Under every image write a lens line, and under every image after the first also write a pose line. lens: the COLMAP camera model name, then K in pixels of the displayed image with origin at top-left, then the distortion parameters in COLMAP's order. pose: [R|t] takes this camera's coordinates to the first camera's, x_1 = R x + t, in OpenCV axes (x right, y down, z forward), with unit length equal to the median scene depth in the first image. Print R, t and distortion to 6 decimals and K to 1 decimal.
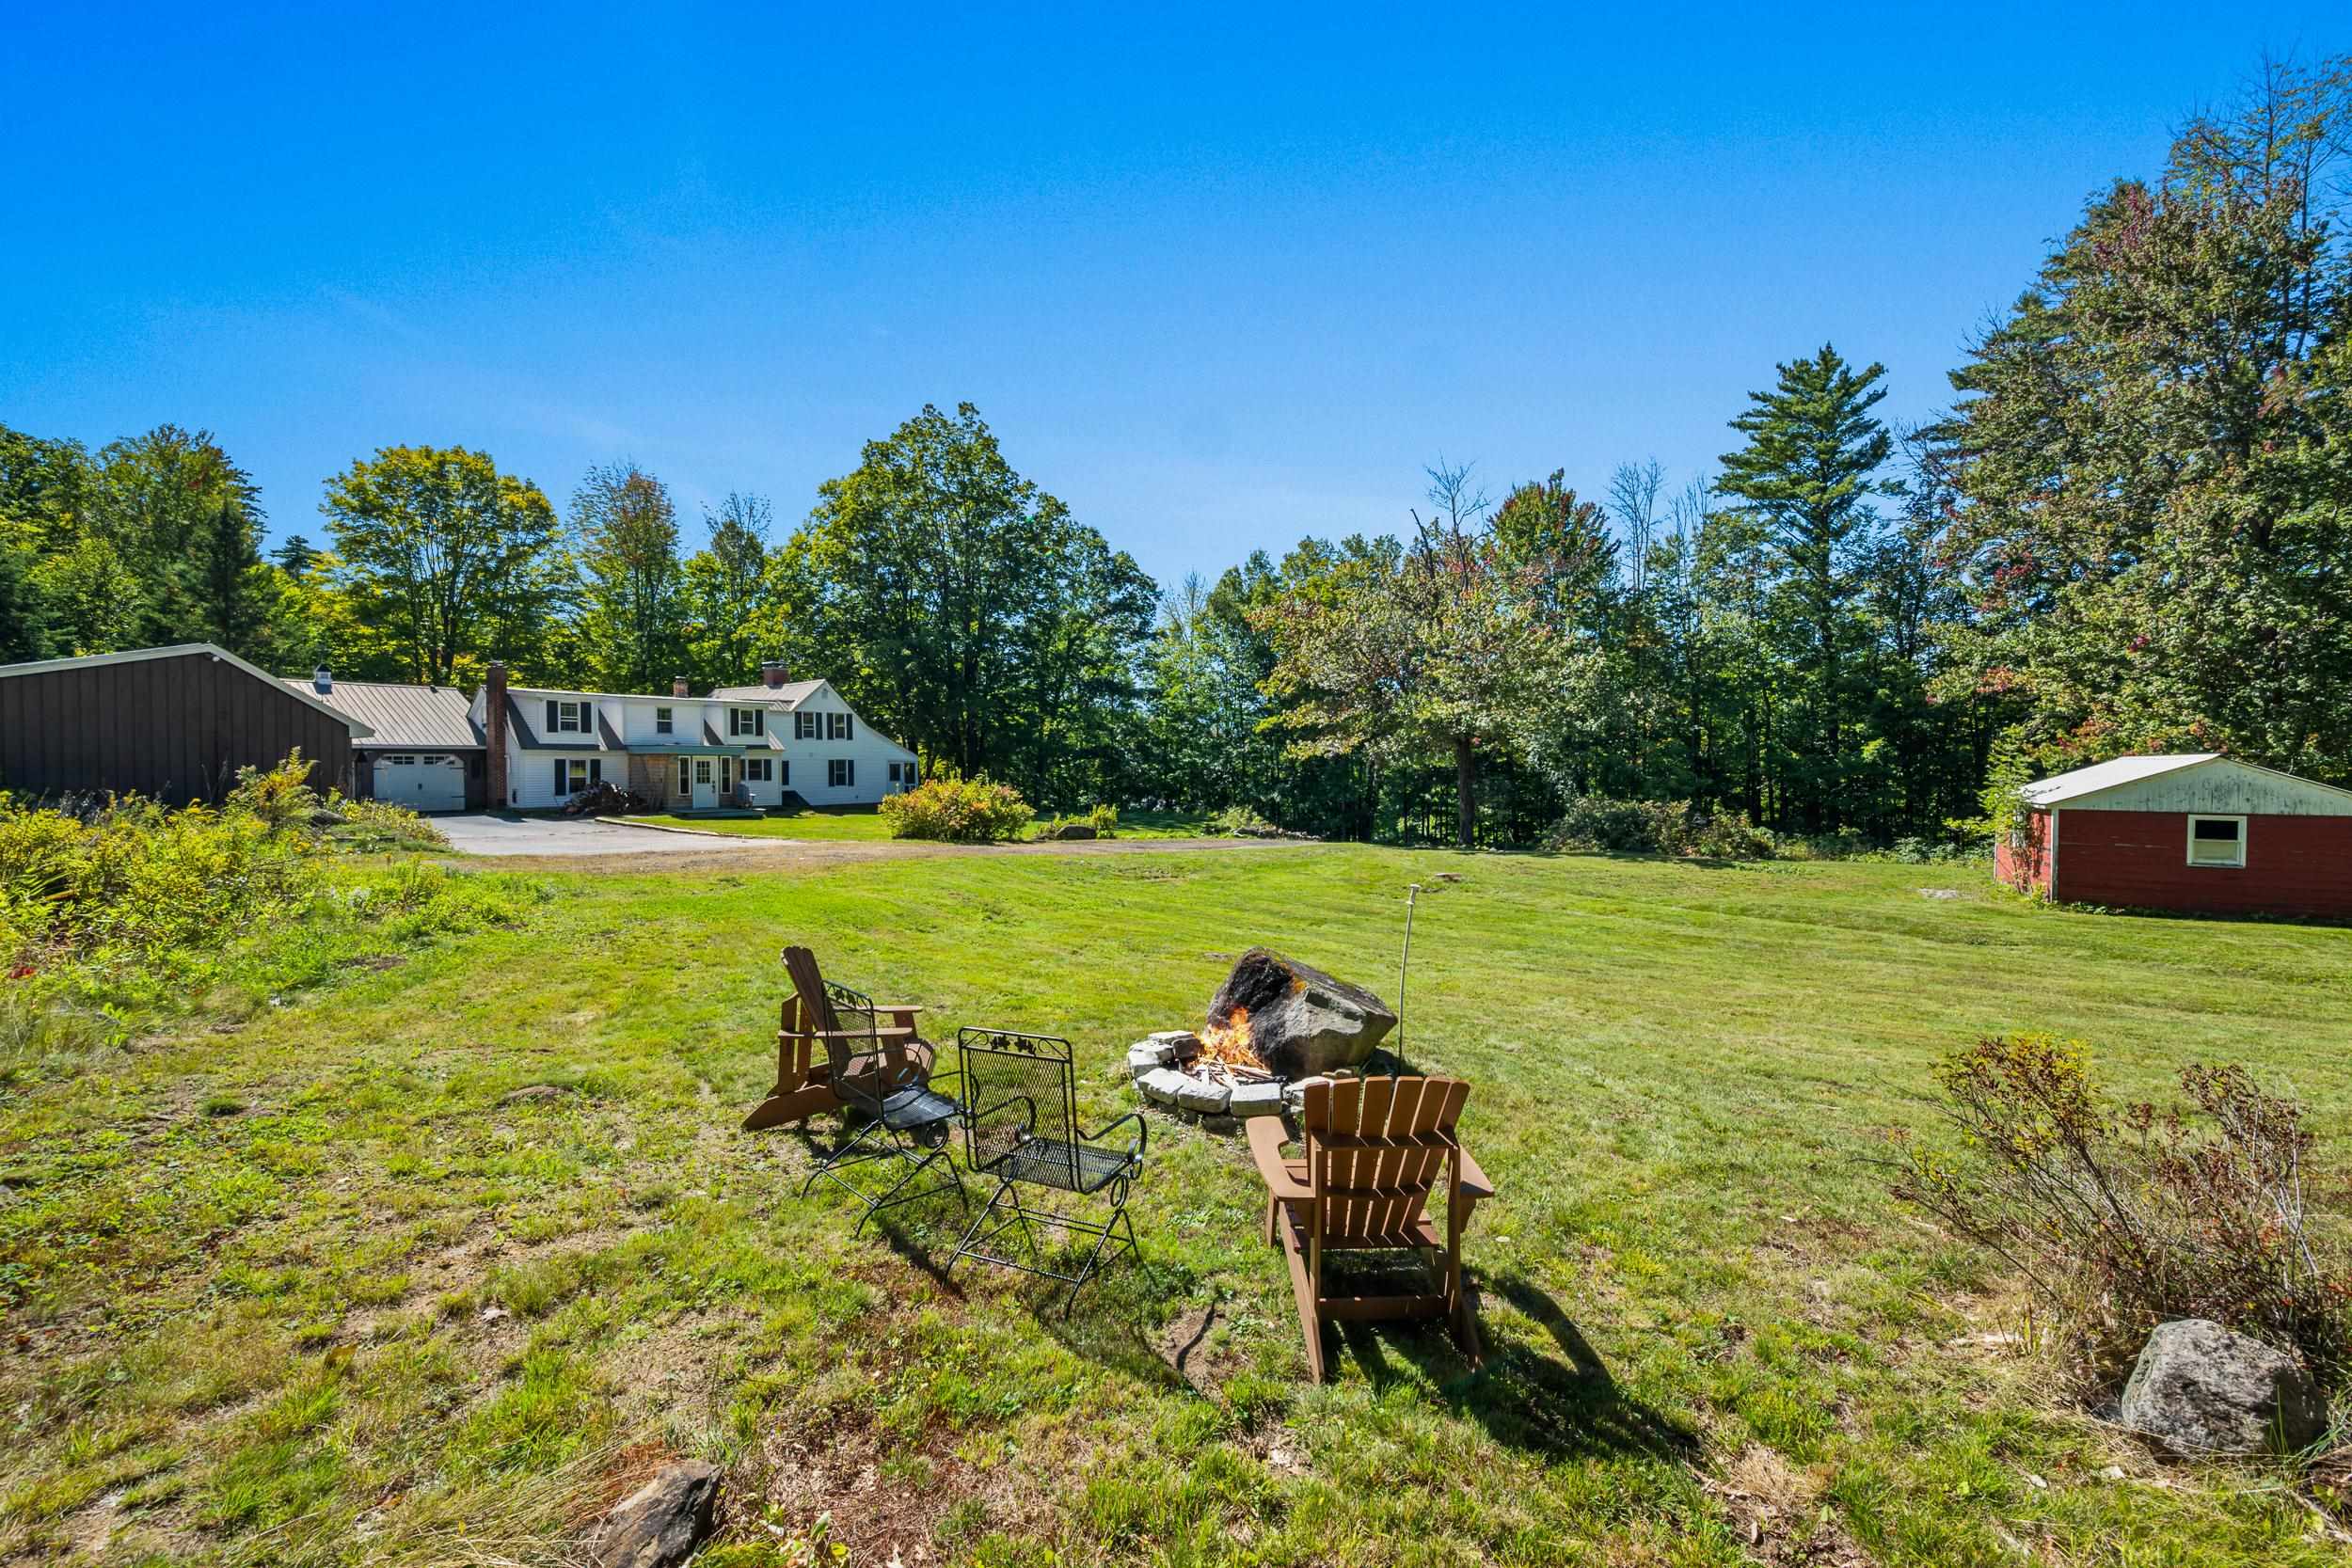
lens RADIAL K [[926.1, 0, 1183.6], [0, 926.1, 760.1], [0, 0, 1]] dist [0.000519, 0.000189]
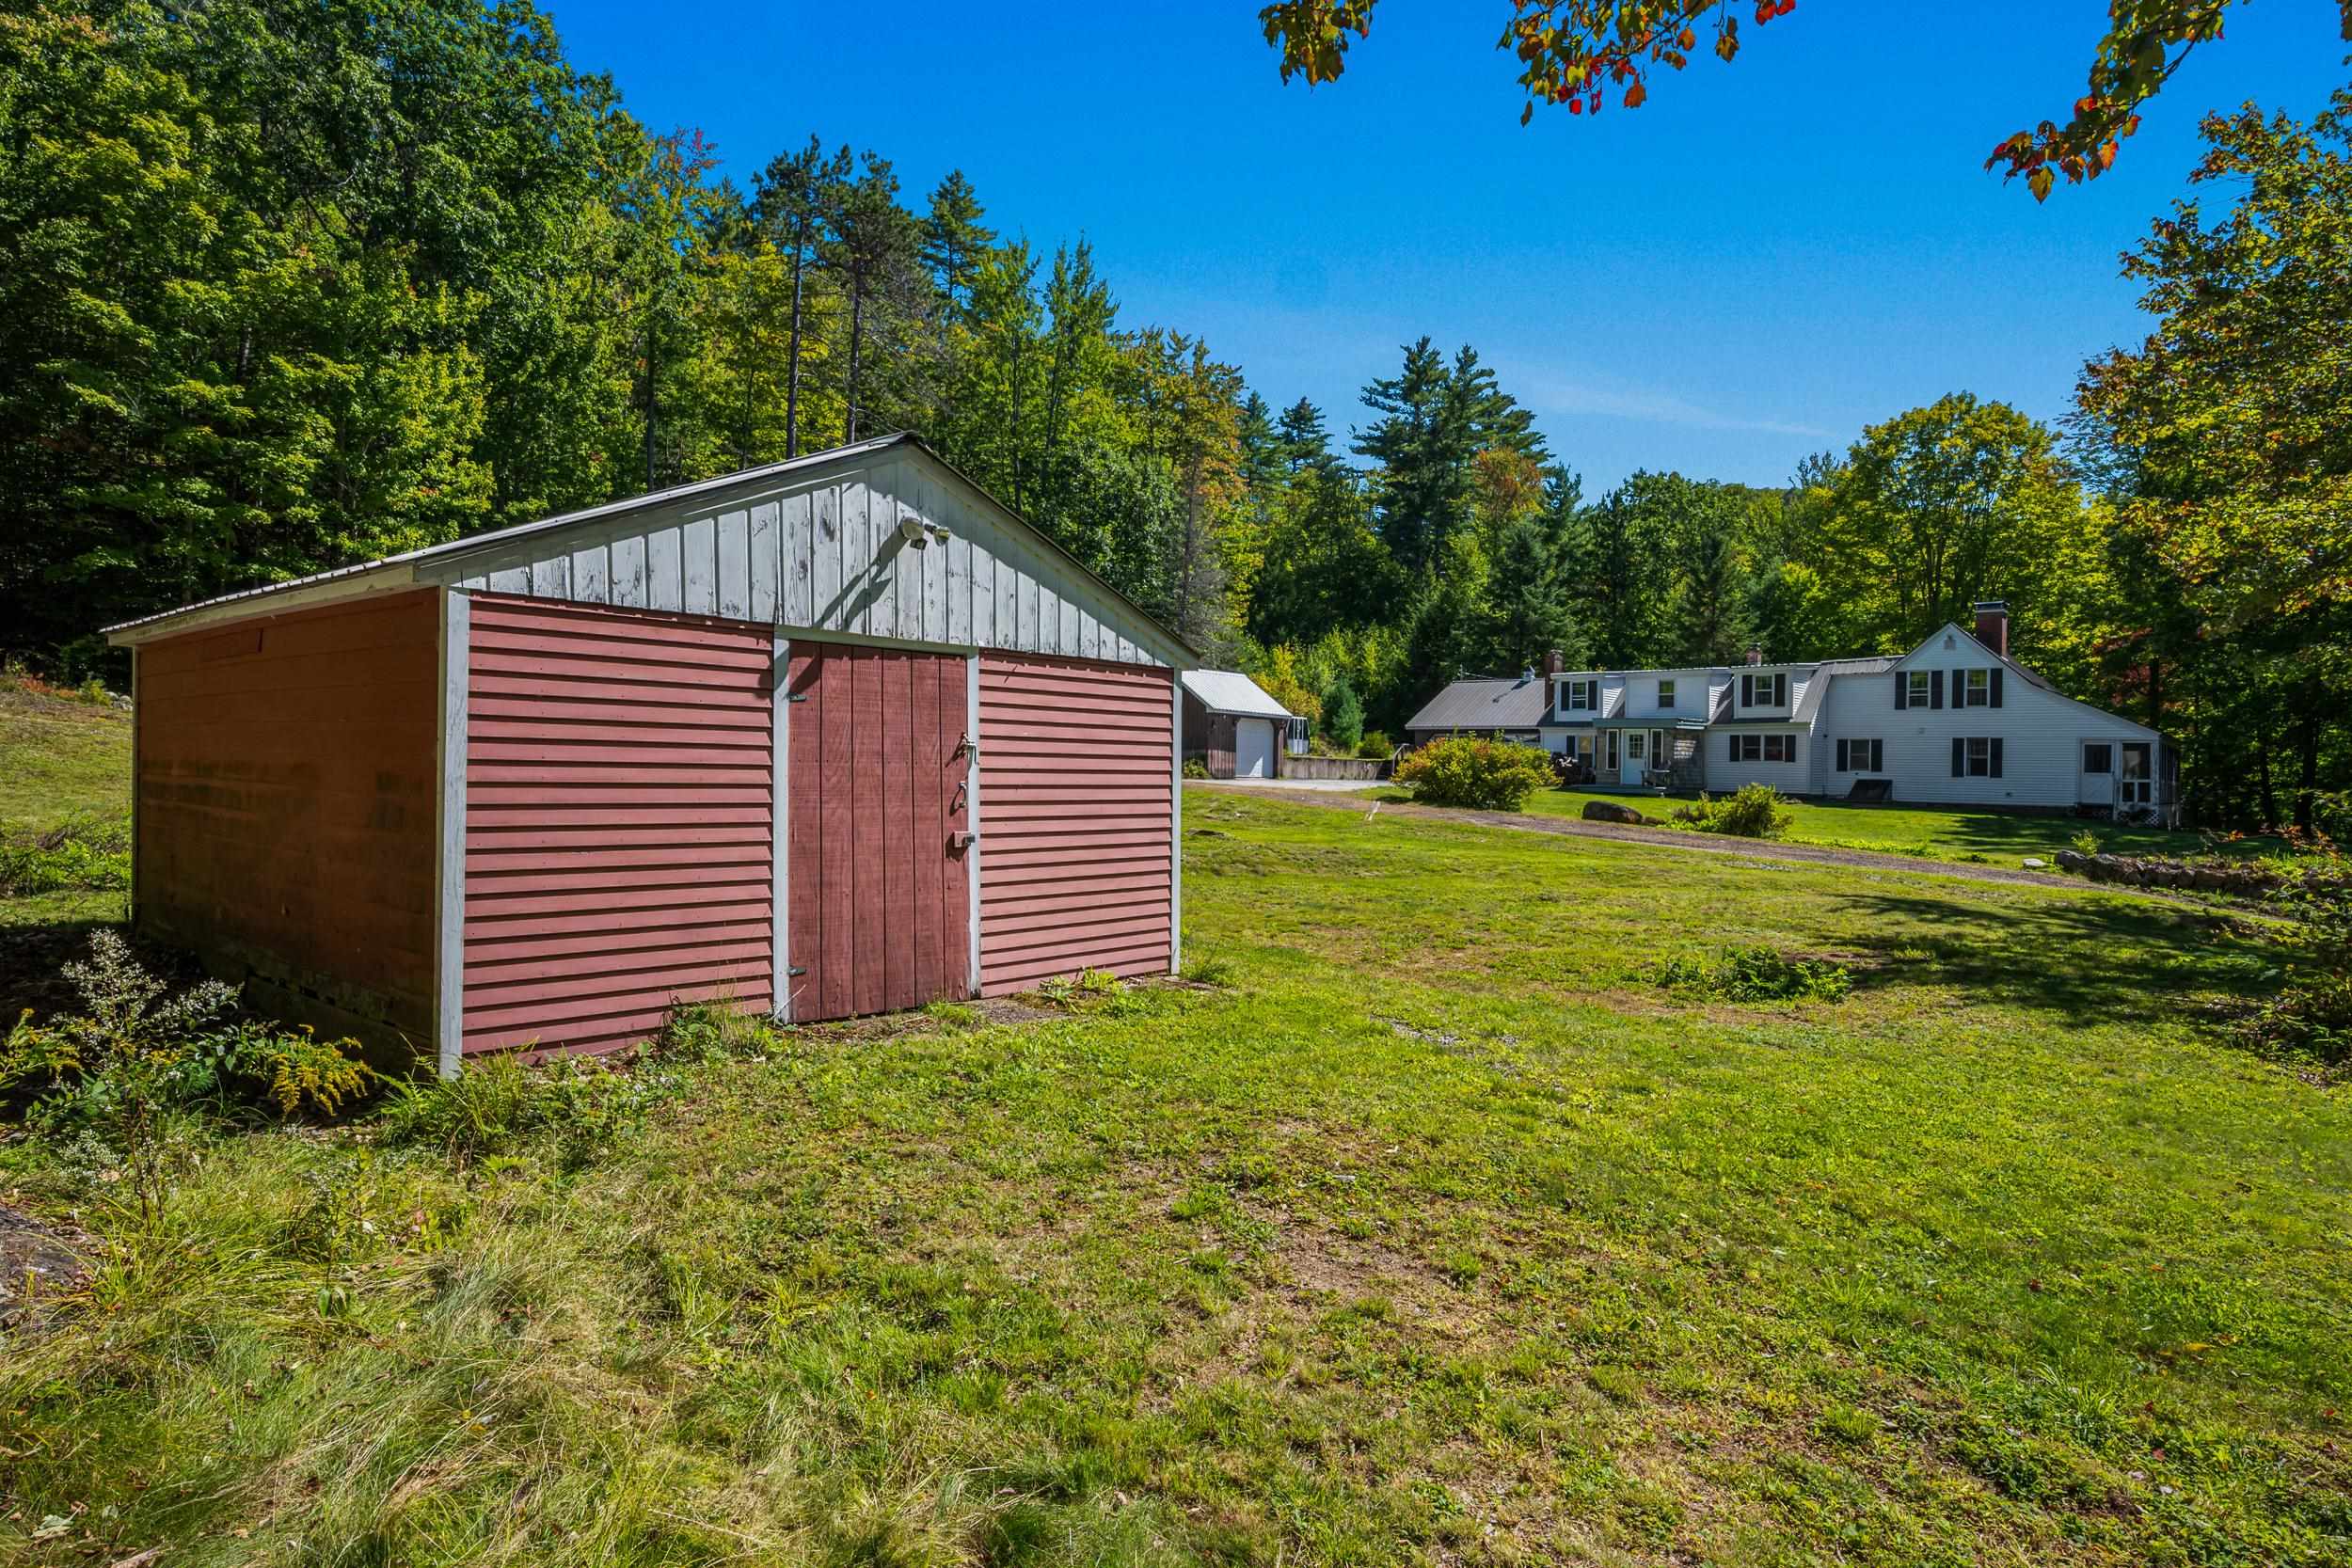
lens RADIAL K [[1300.3, 0, 1176.5], [0, 1300.3, 729.4], [0, 0, 1]] dist [-0.002533, -0.000454]
pose [[-0.150468, -0.033811, -0.988037, 0.805372], [-0.022637, 0.999271, -0.030748, 0.044474], [0.988356, 0.017739, -0.151124, 0.712112]]
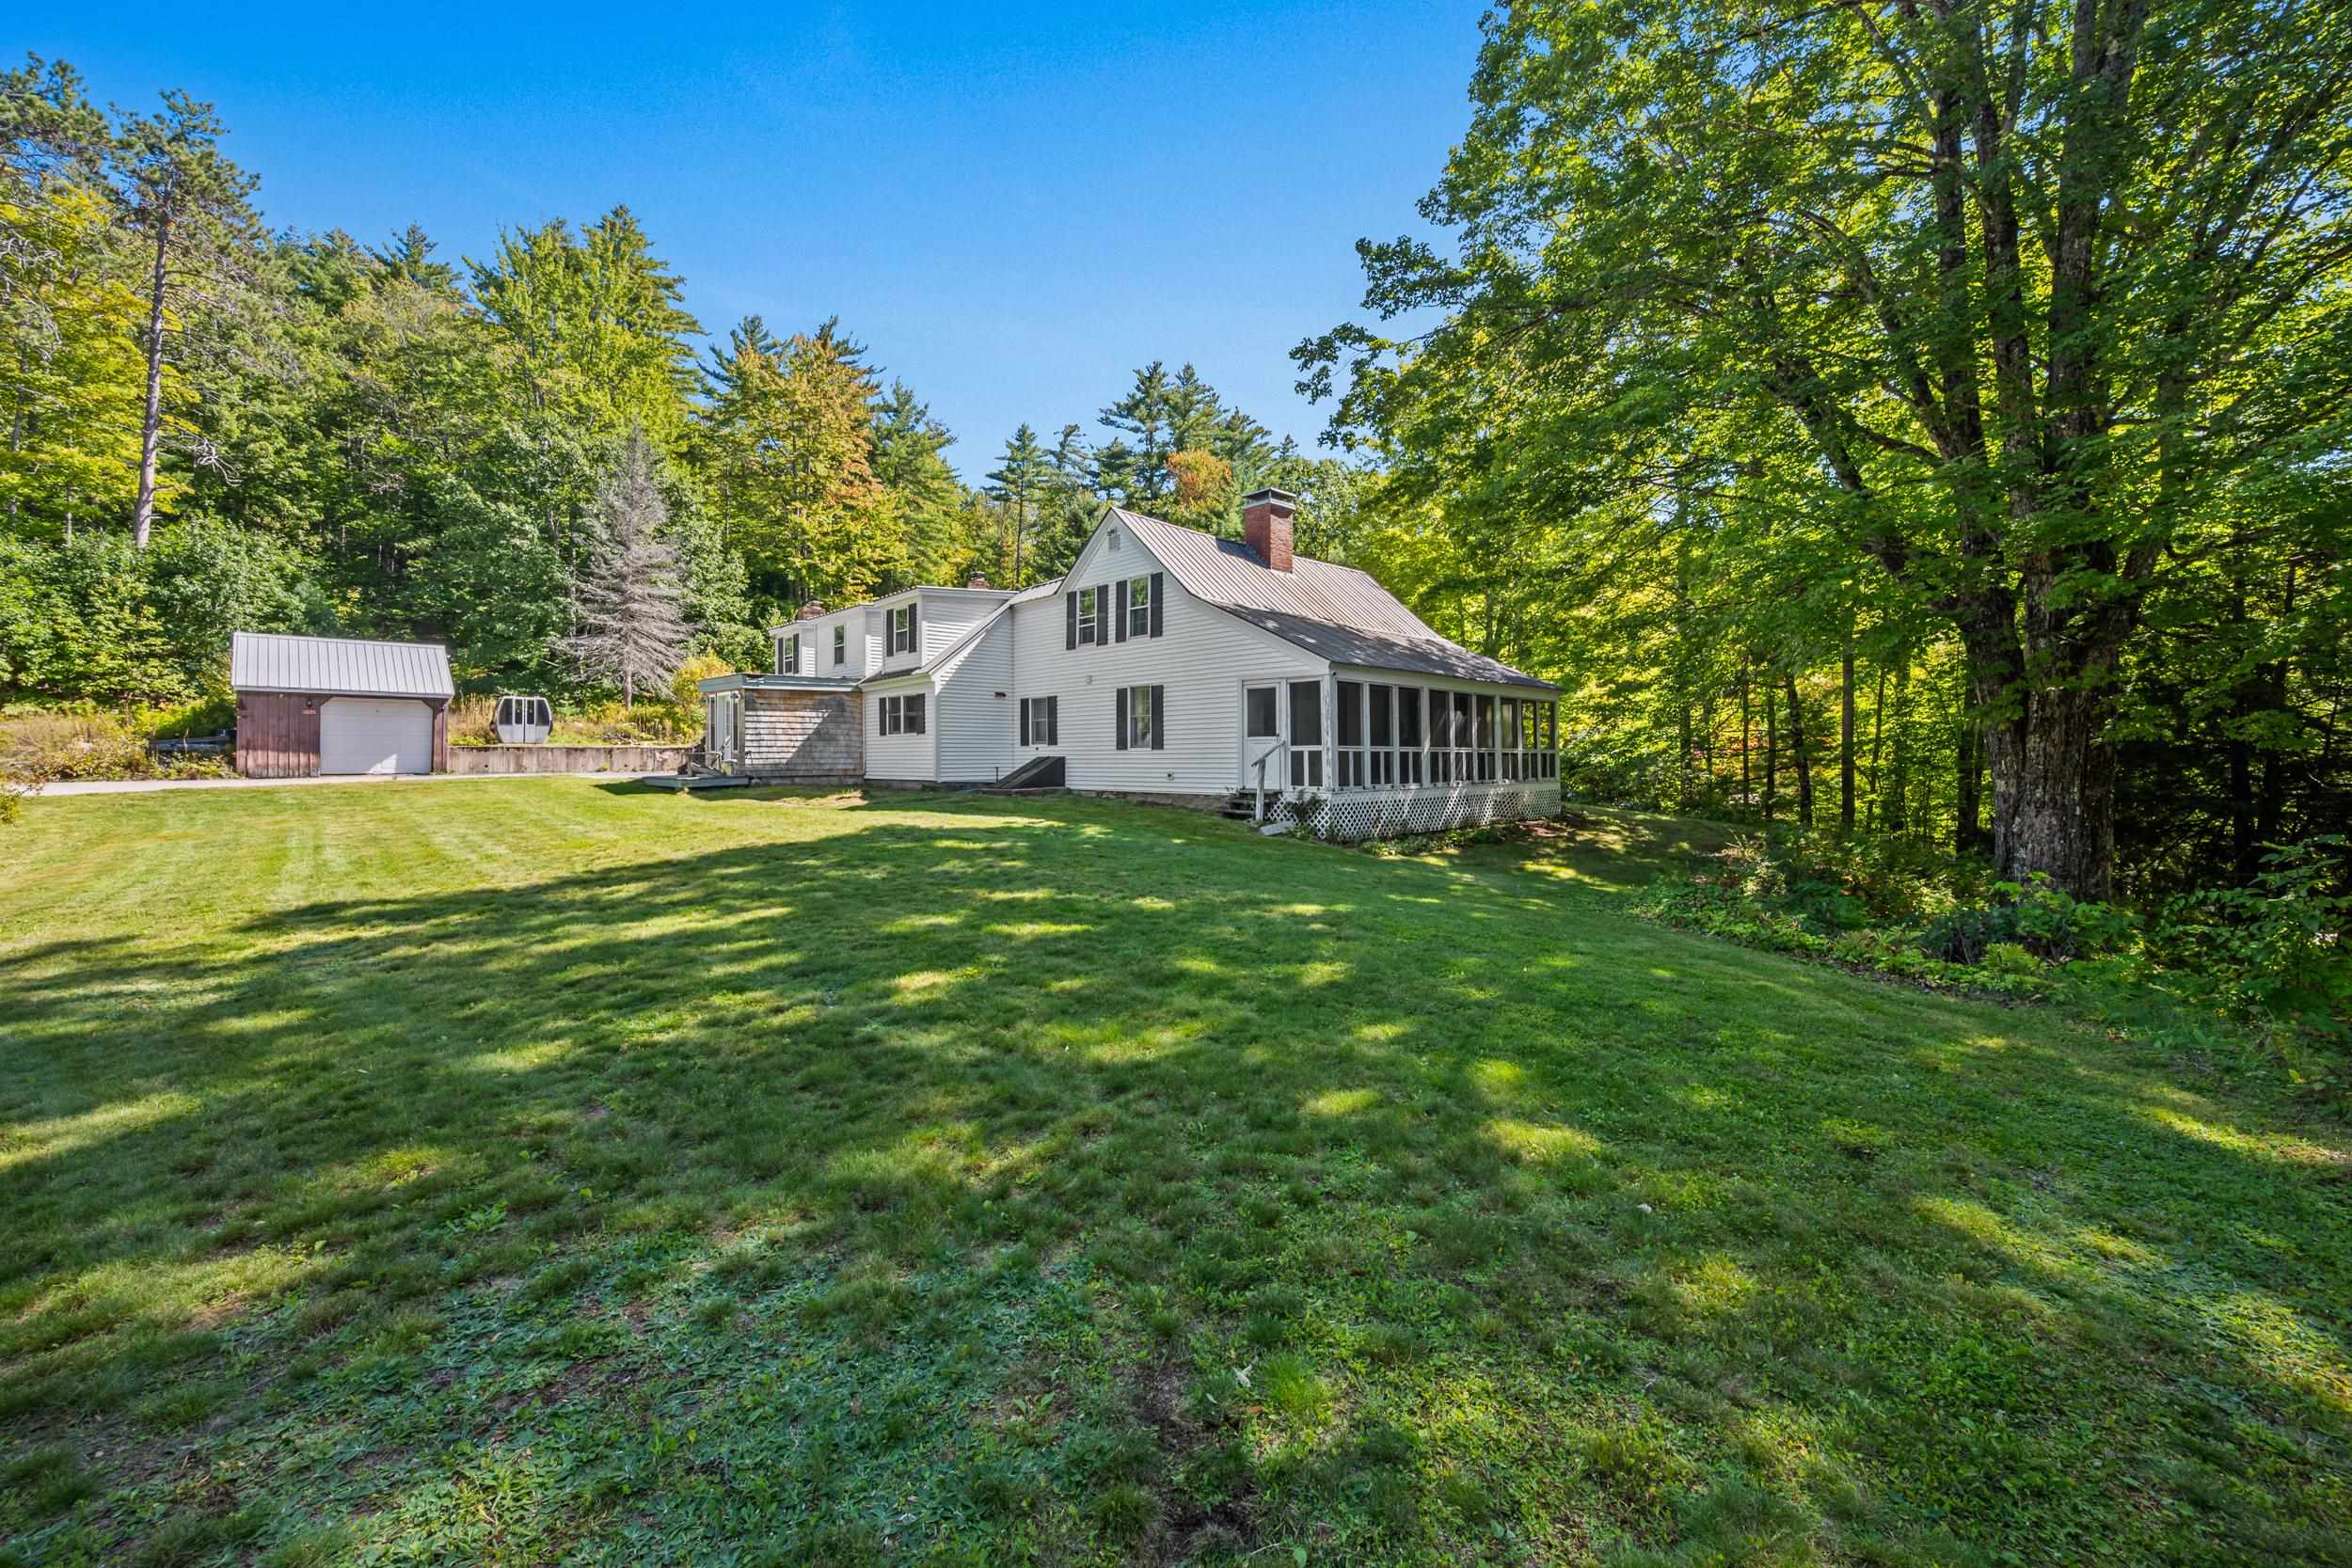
lens RADIAL K [[926.1, 0, 1183.6], [0, 926.1, 760.1], [0, 0, 1]] dist [0.000519, 0.000189]
pose [[-0.216982, 0.002292, -0.976173, 0.043647], [0.002889, 0.999994, 0.001706, 0.040373], [0.976171, -0.002450, -0.216987, 1.388405]]
